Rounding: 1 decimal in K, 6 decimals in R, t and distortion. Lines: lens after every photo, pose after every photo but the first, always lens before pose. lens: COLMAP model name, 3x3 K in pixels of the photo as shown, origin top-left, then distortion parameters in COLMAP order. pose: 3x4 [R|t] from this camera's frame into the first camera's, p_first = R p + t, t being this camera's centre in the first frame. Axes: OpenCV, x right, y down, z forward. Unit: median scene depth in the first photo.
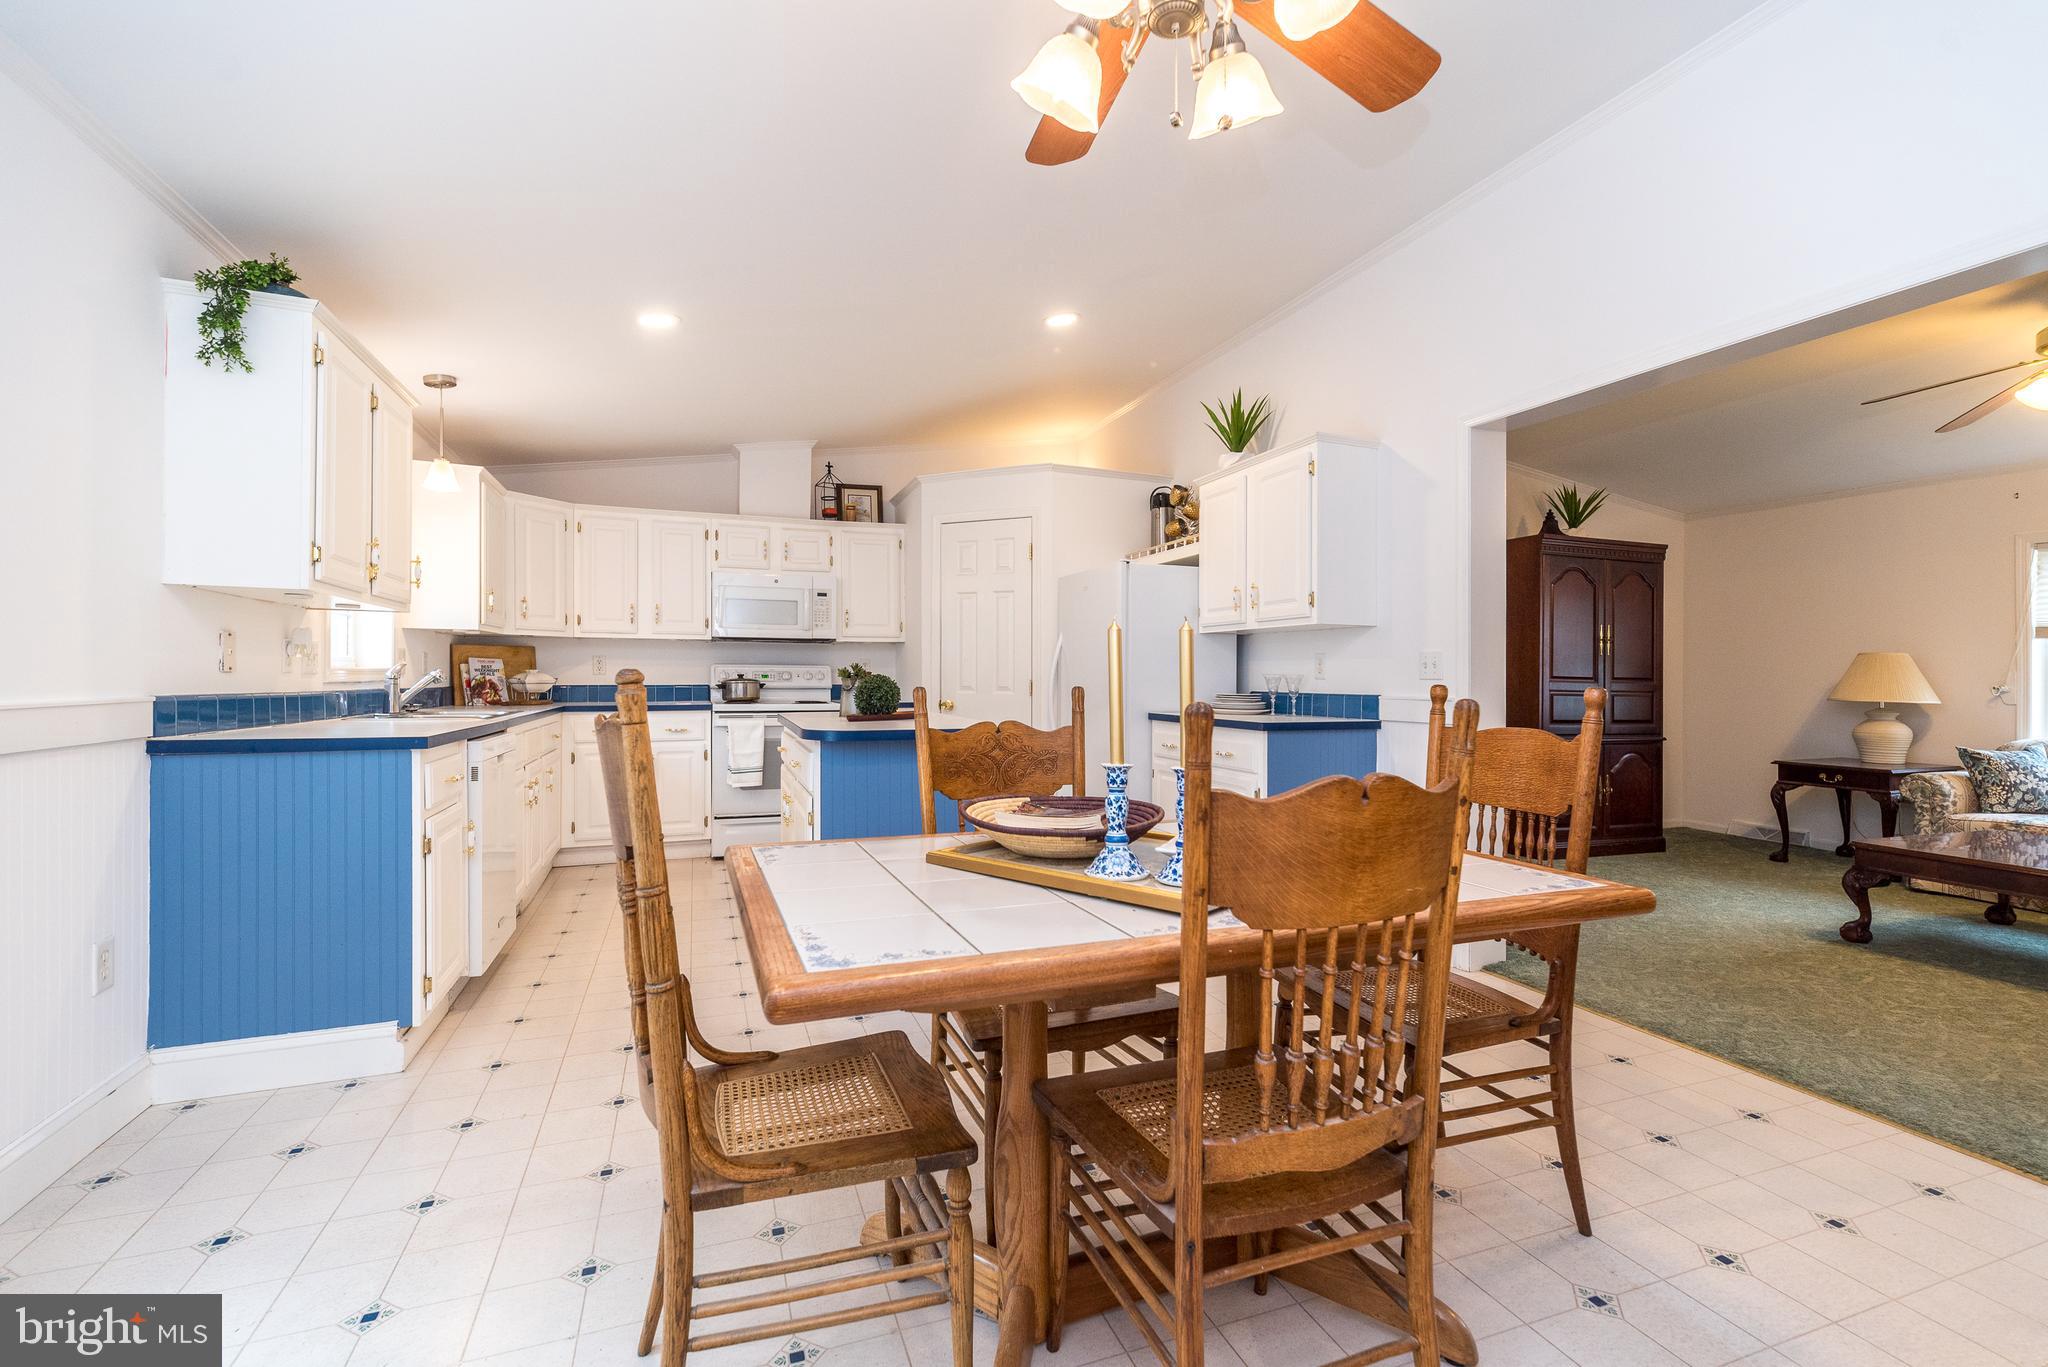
lens RADIAL K [[918.2, 0, 1025.9], [0, 918.2, 677.2], [0, 0, 1]] dist [0.021949, 0.000027]
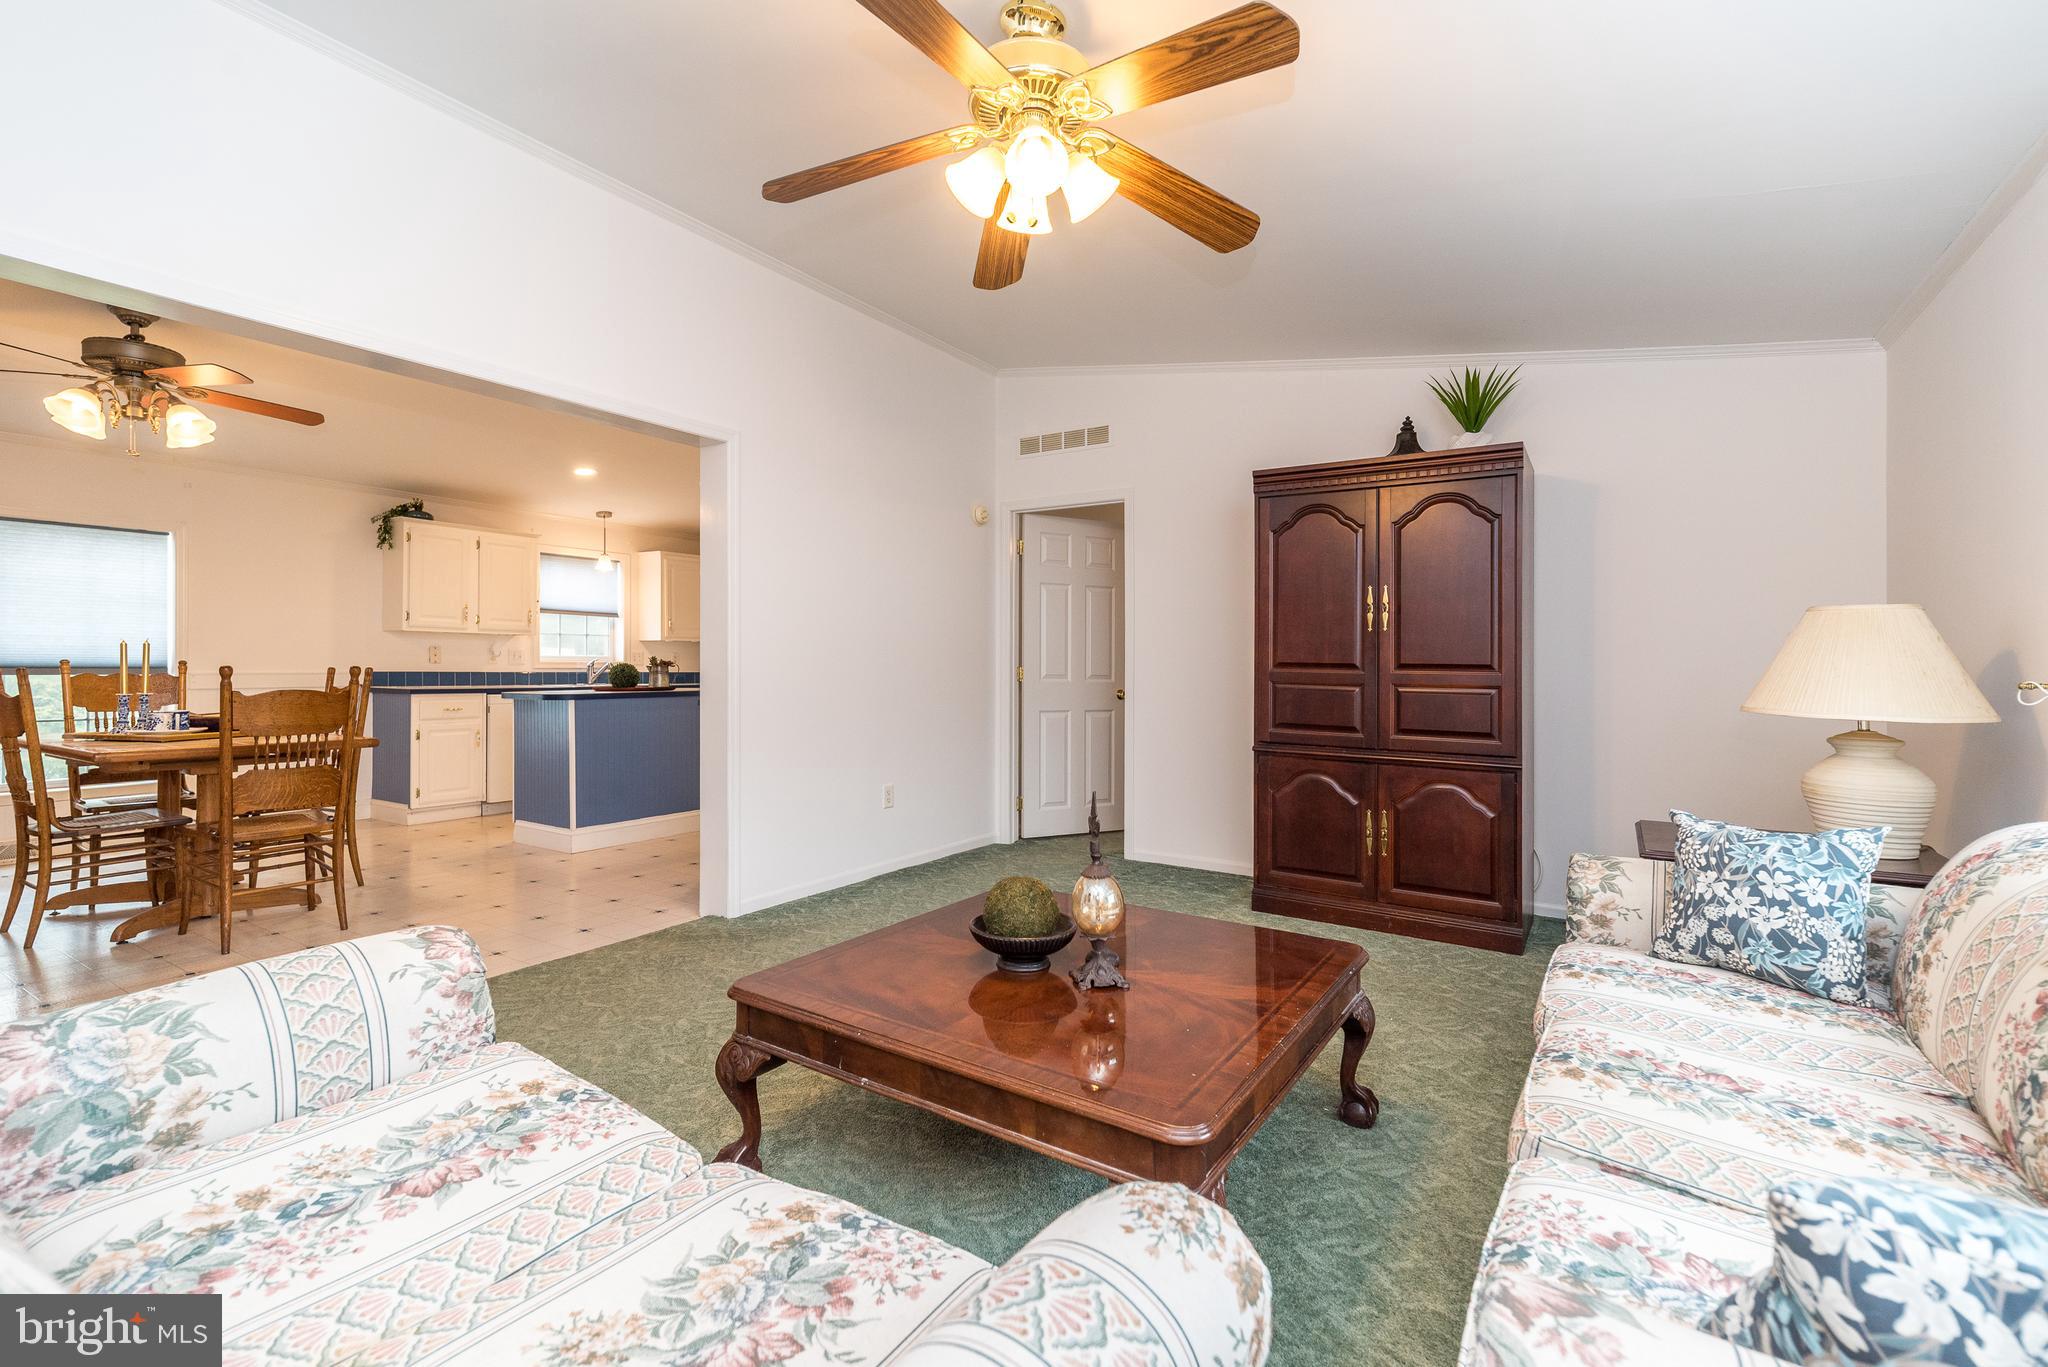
lens RADIAL K [[902.7, 0, 1024.6], [0, 902.7, 670.1], [0, 0, 1]] dist [0.008188, -0.000059]
pose [[0.581573, 0.001041, -0.813493, 1.081609], [-0.003129, 0.999995, -0.000957, 0.006460], [0.813488, 0.003102, 0.581573, 0.442421]]
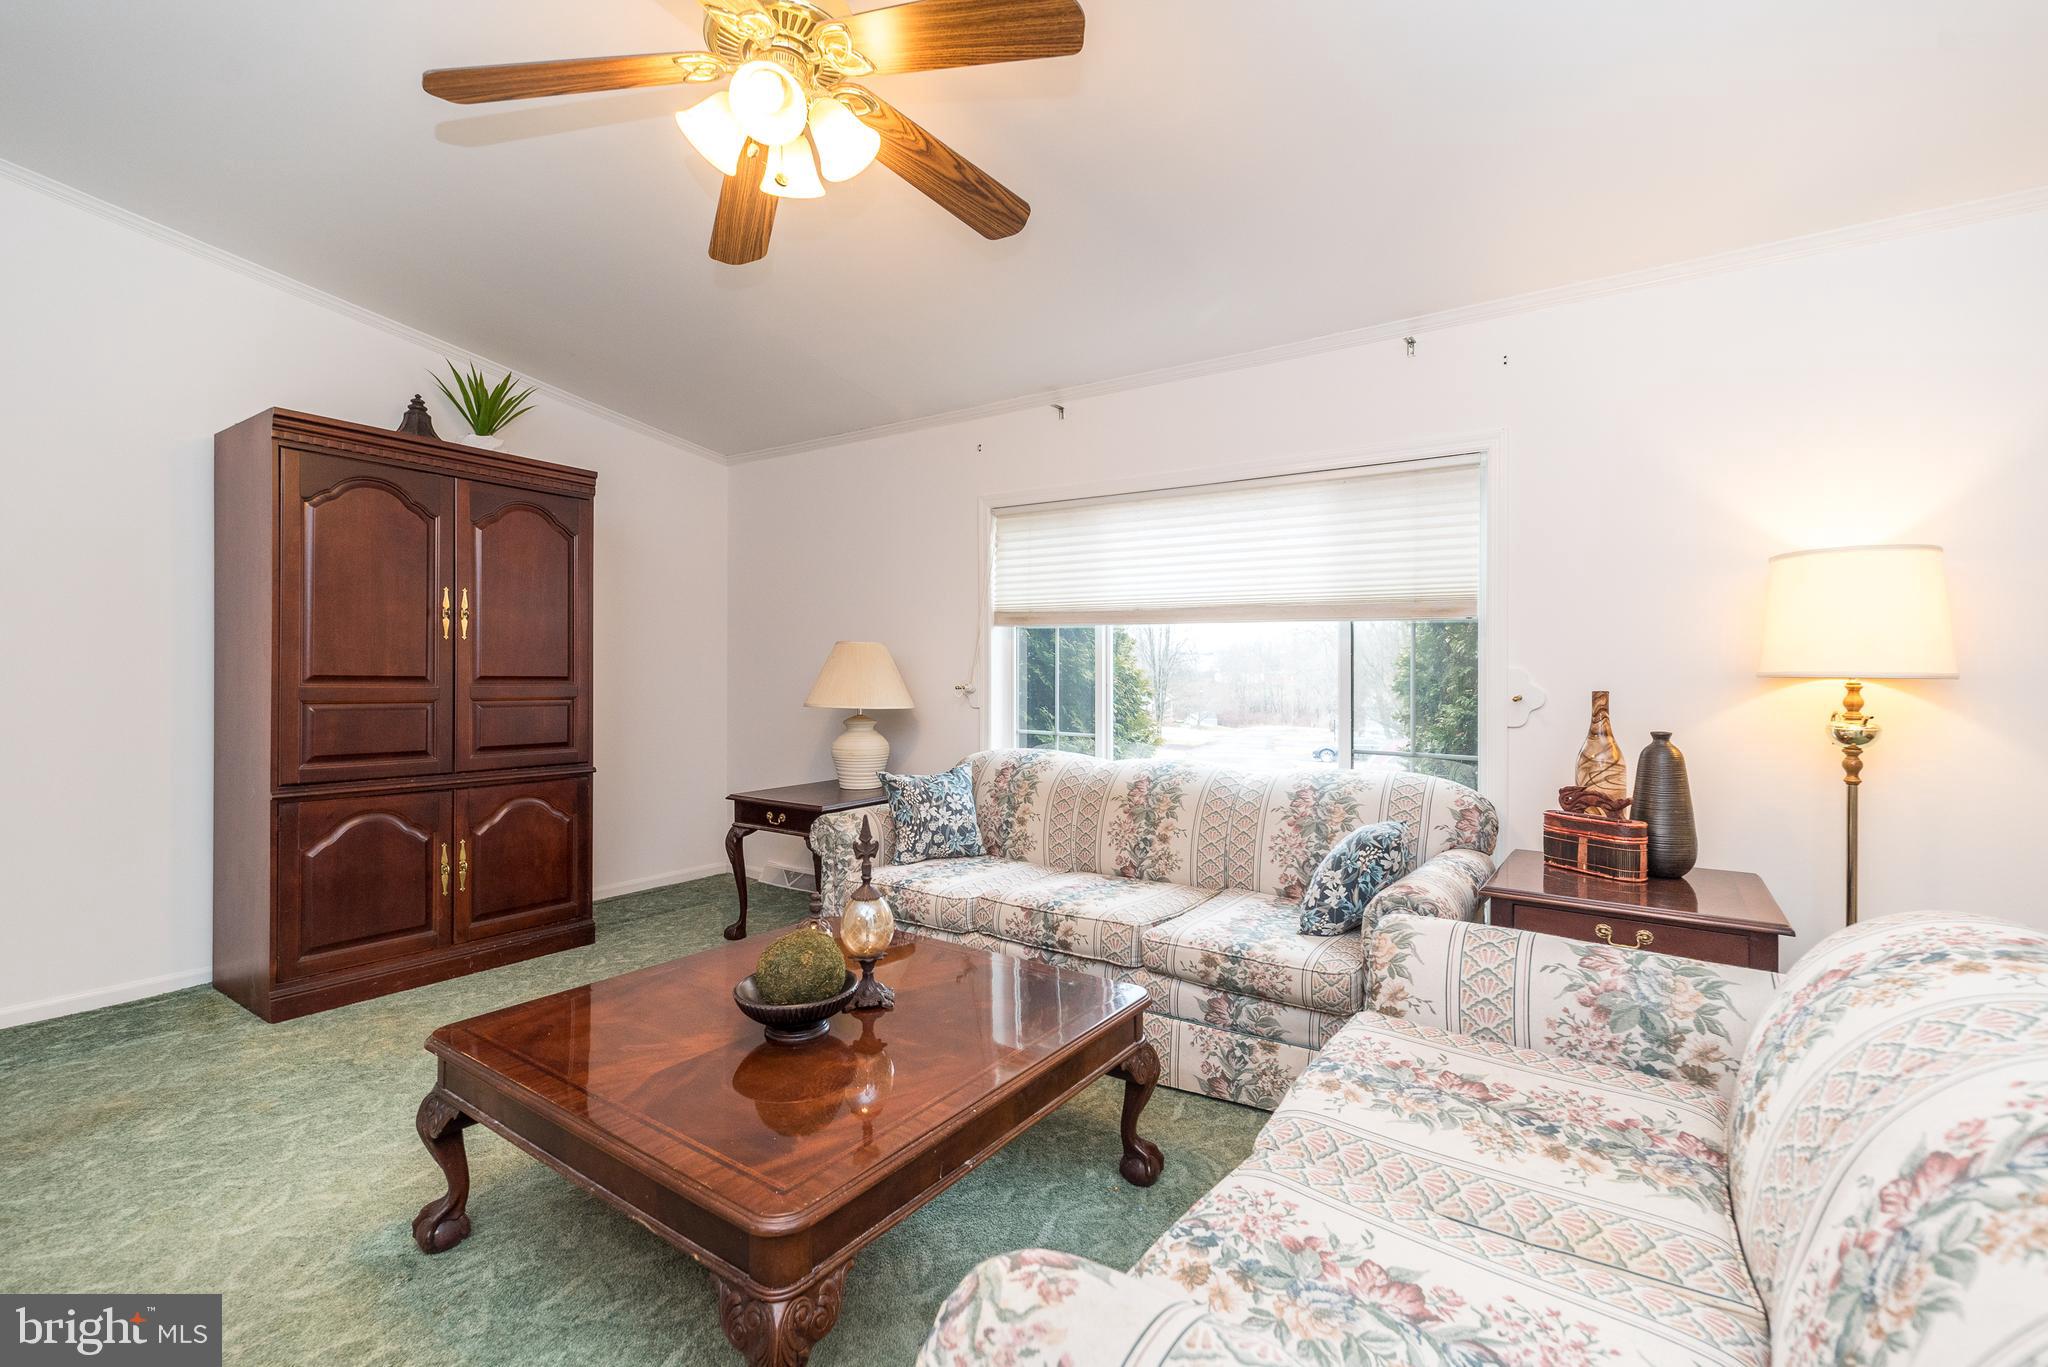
lens RADIAL K [[902.7, 0, 1024.6], [0, 902.7, 670.1], [0, 0, 1]] dist [0.008188, -0.000059]
pose [[0.824833, -0.002620, 0.565370, 0.641593], [0.002283, 0.999997, 0.001304, -0.004098], [-0.565372, 0.000215, 0.824836, 0.337620]]
